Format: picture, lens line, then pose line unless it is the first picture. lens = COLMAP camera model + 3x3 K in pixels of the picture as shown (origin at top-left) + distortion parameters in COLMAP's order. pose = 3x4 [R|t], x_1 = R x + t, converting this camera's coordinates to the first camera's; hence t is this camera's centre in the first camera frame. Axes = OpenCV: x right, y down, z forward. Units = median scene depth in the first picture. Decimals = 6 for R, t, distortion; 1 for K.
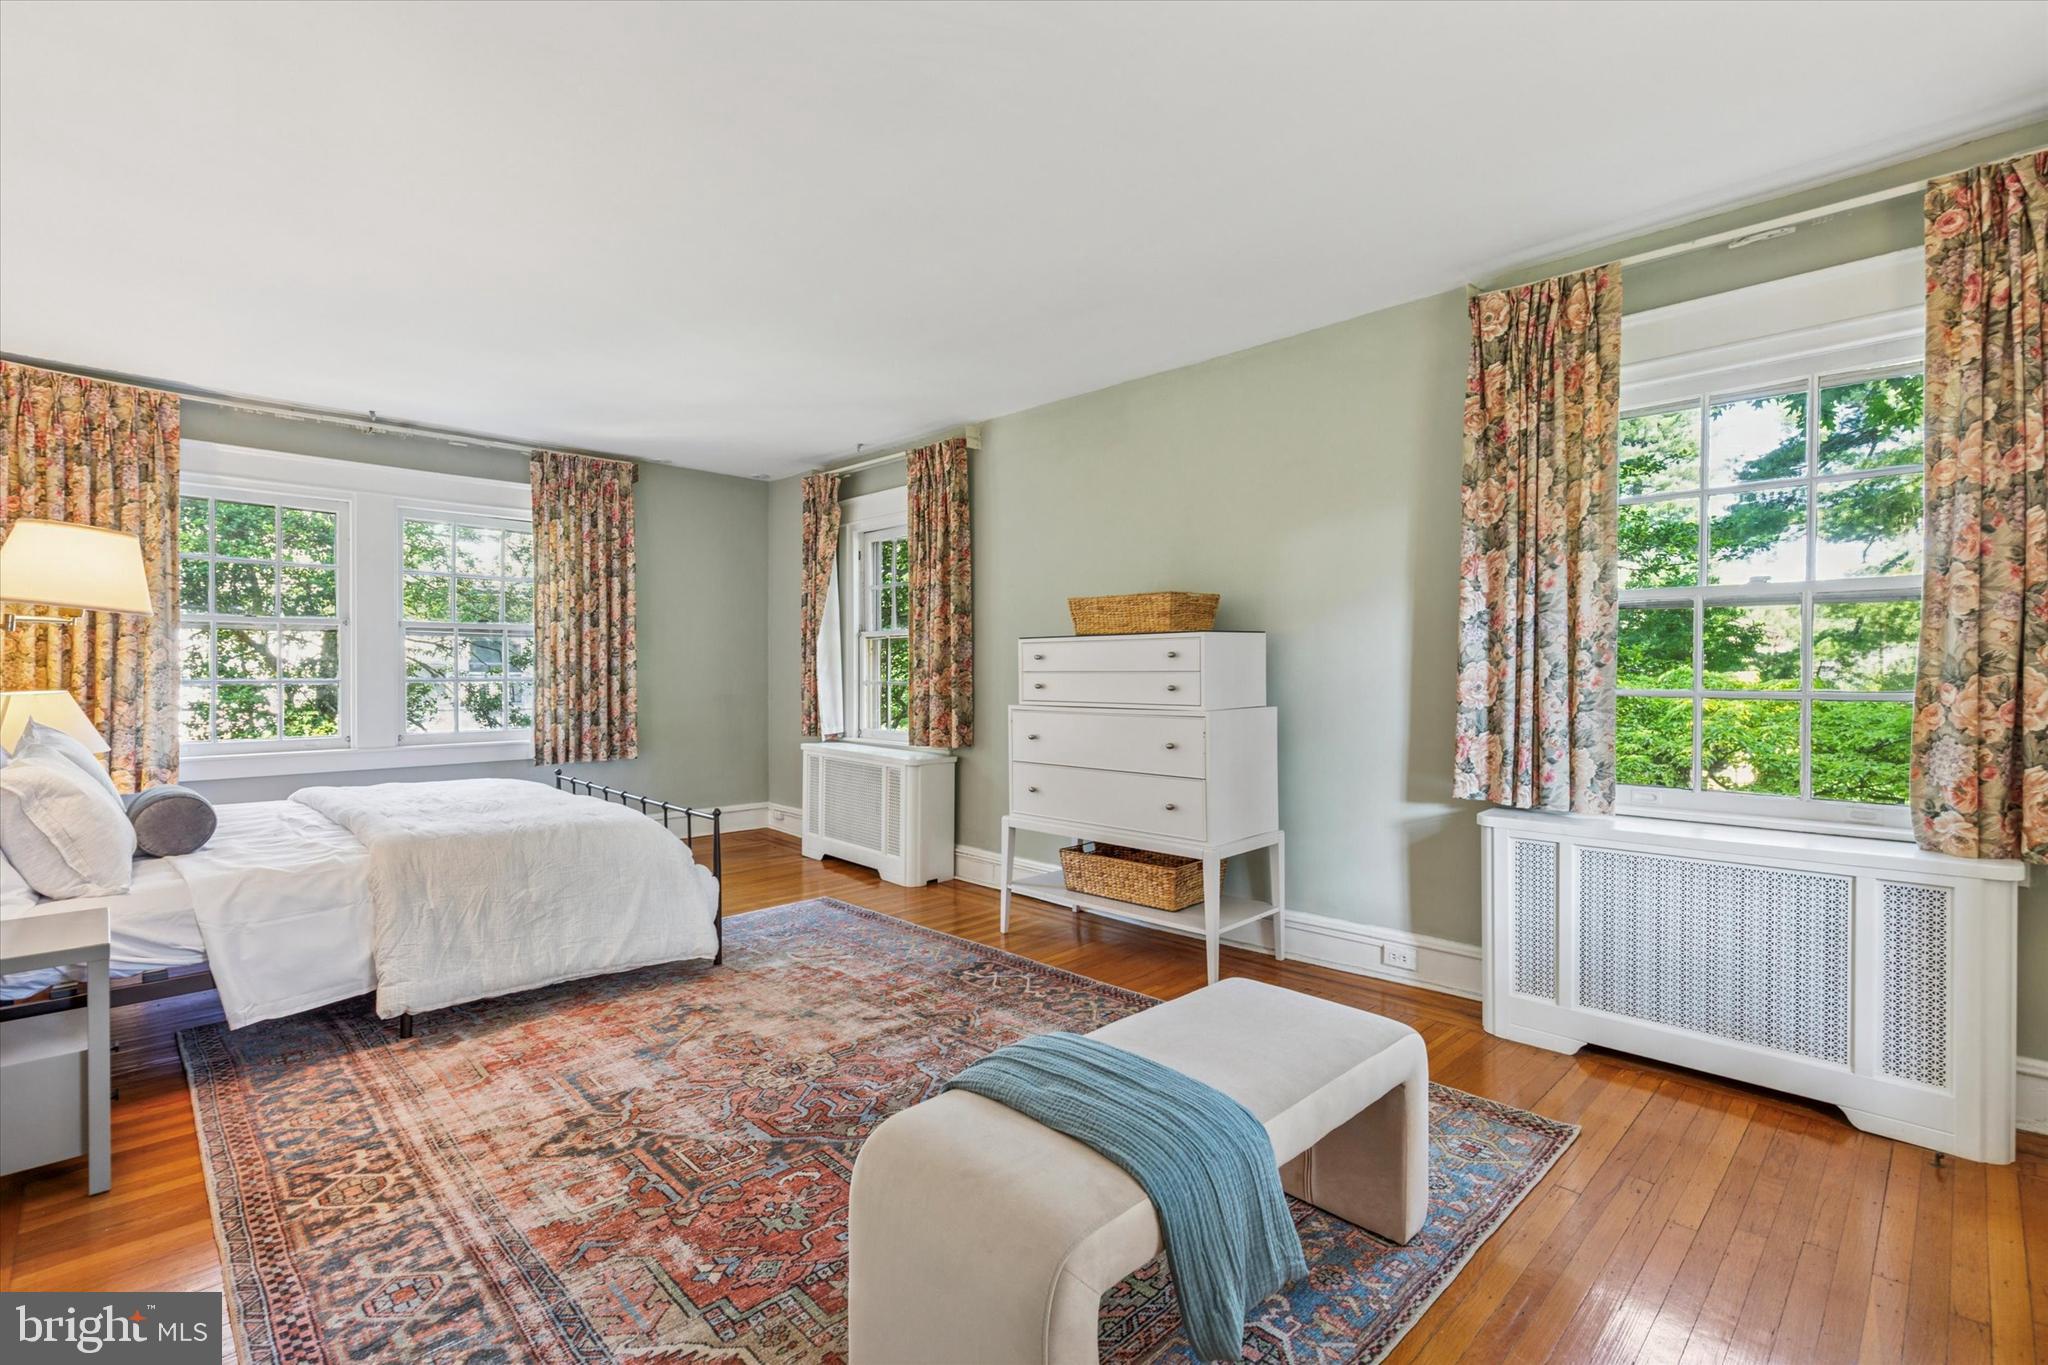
lens RADIAL K [[929.6, 0, 1032.6], [0, 929.6, 685.2], [0, 0, 1]] dist [0.003683, 0.000923]
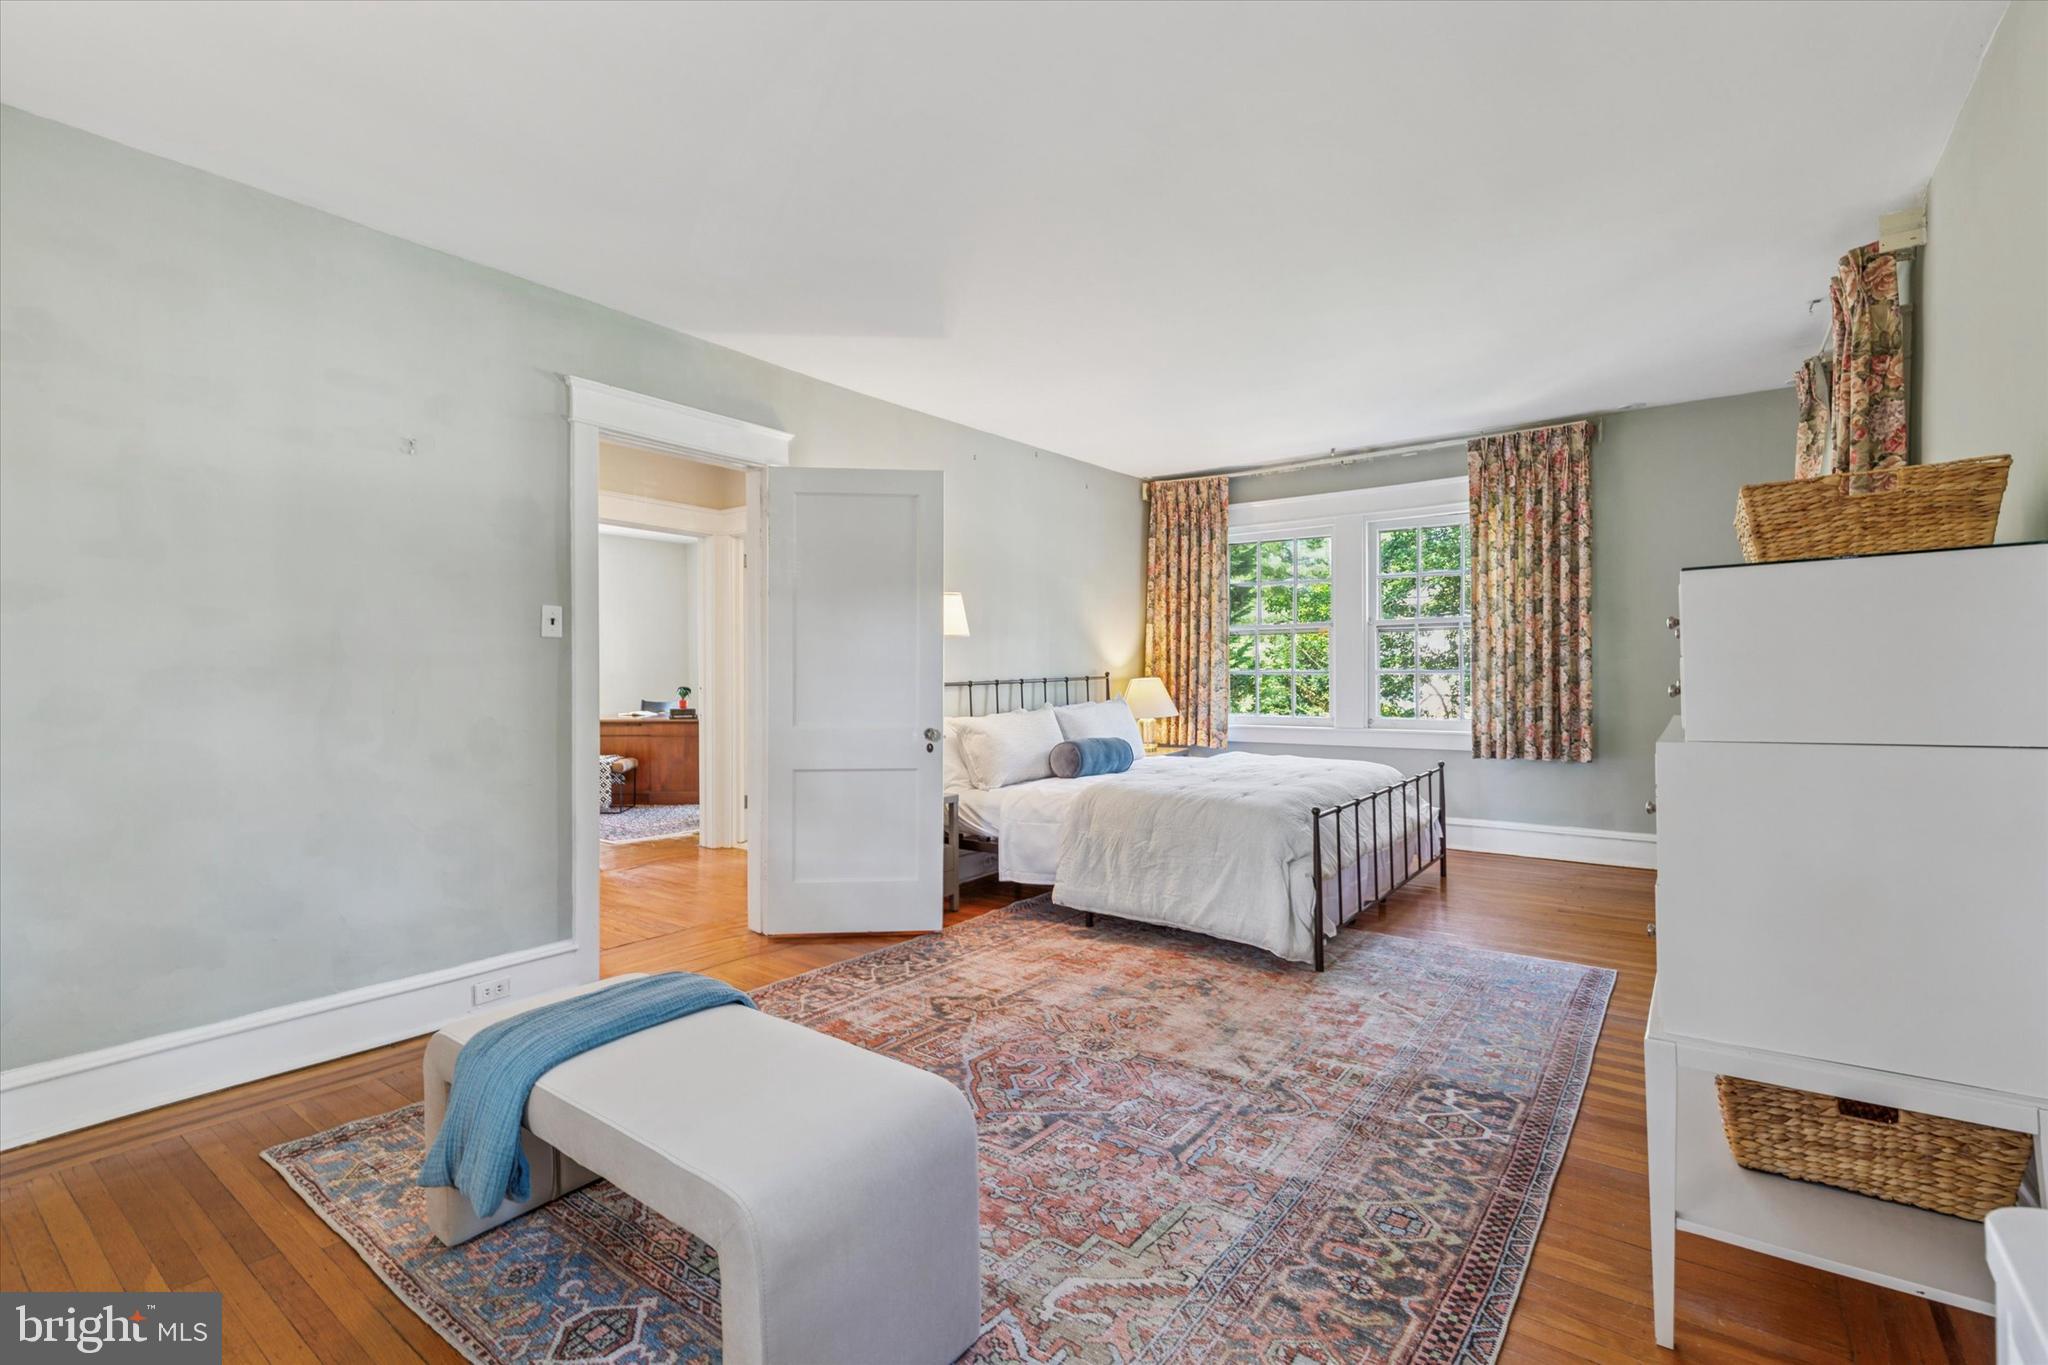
lens RADIAL K [[929.6, 0, 1019.1], [0, 929.6, 671.9], [0, 0, 1]] dist [0.003683, 0.000923]
pose [[0.138443, 0.002056, -0.990368, 0.658155], [-0.005800, 0.999982, 0.001265, -0.005981], [0.990353, 0.005569, 0.138453, 0.661127]]
